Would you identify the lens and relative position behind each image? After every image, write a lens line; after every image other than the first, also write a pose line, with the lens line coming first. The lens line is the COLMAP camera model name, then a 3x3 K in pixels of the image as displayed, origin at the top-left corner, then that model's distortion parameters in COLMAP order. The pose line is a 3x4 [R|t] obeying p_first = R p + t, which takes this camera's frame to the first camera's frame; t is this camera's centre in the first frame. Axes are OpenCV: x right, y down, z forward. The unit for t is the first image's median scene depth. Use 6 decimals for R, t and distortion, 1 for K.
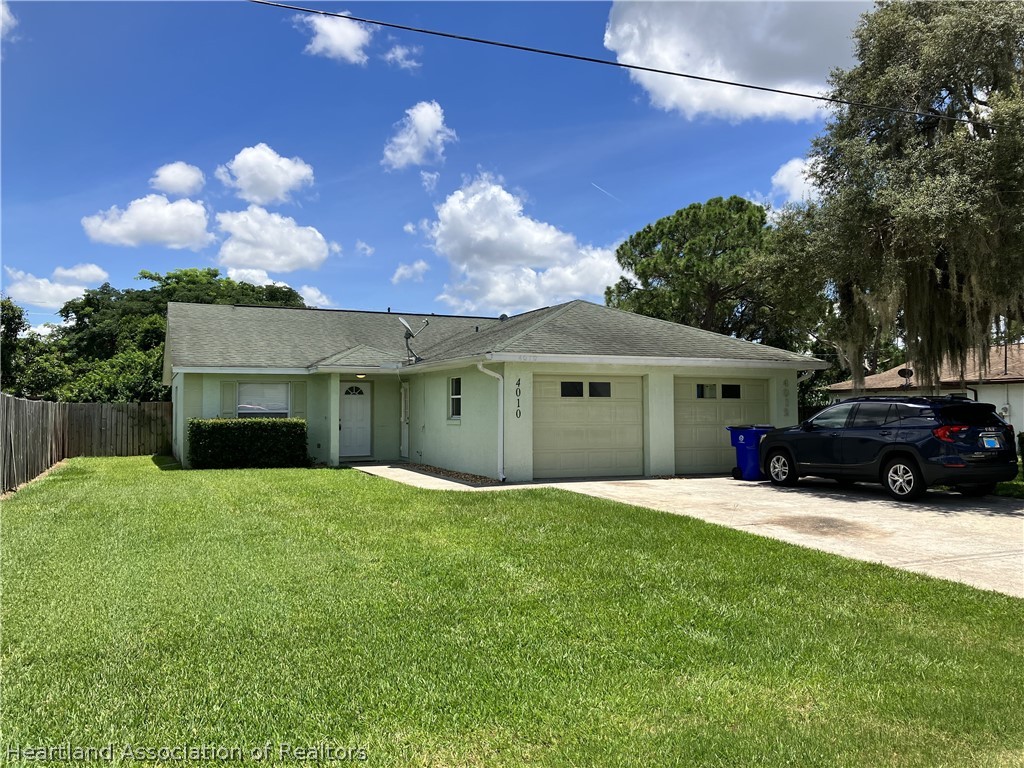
lens RADIAL K [[833.5, 0, 512.4], [0, 833.5, 384.6], [0, 0, 1]] dist [0.007173, -0.021591]
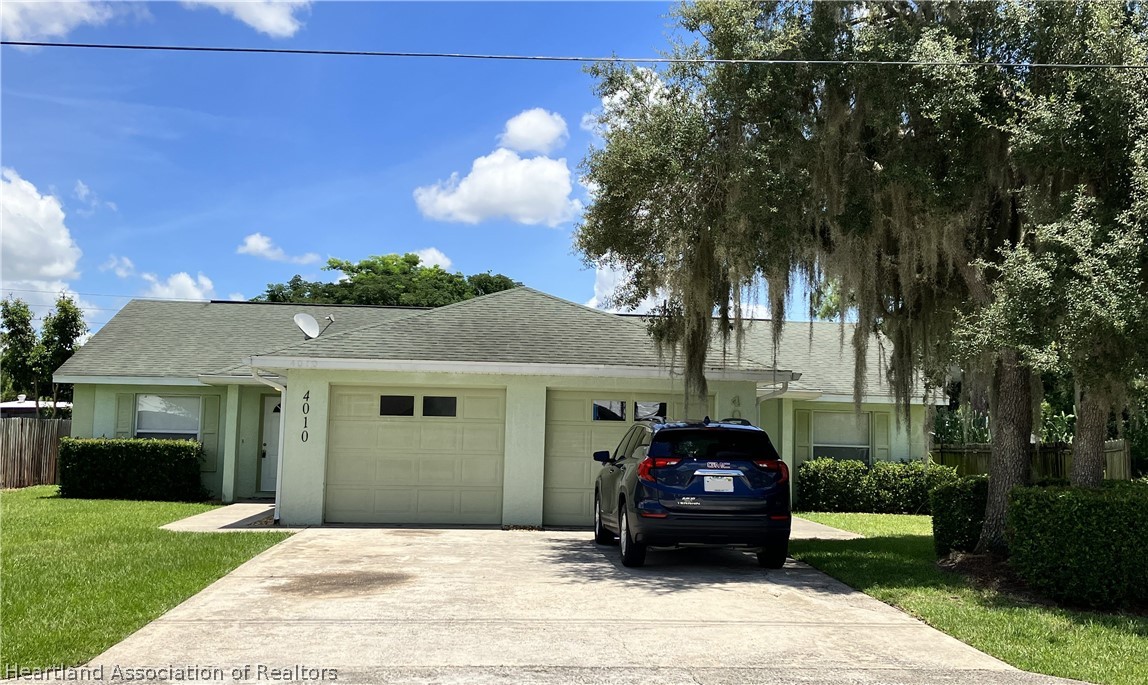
lens RADIAL K [[1221.1, 0, 574.0], [0, 1221.1, 342.3], [0, 0, 1]] dist [0.023056, 0.000000]
pose [[0.937850, -0.008547, -0.346934, 0.506653], [-0.010804, 0.998493, -0.053804, 0.005204], [0.346871, 0.054209, 0.936345, 0.005800]]
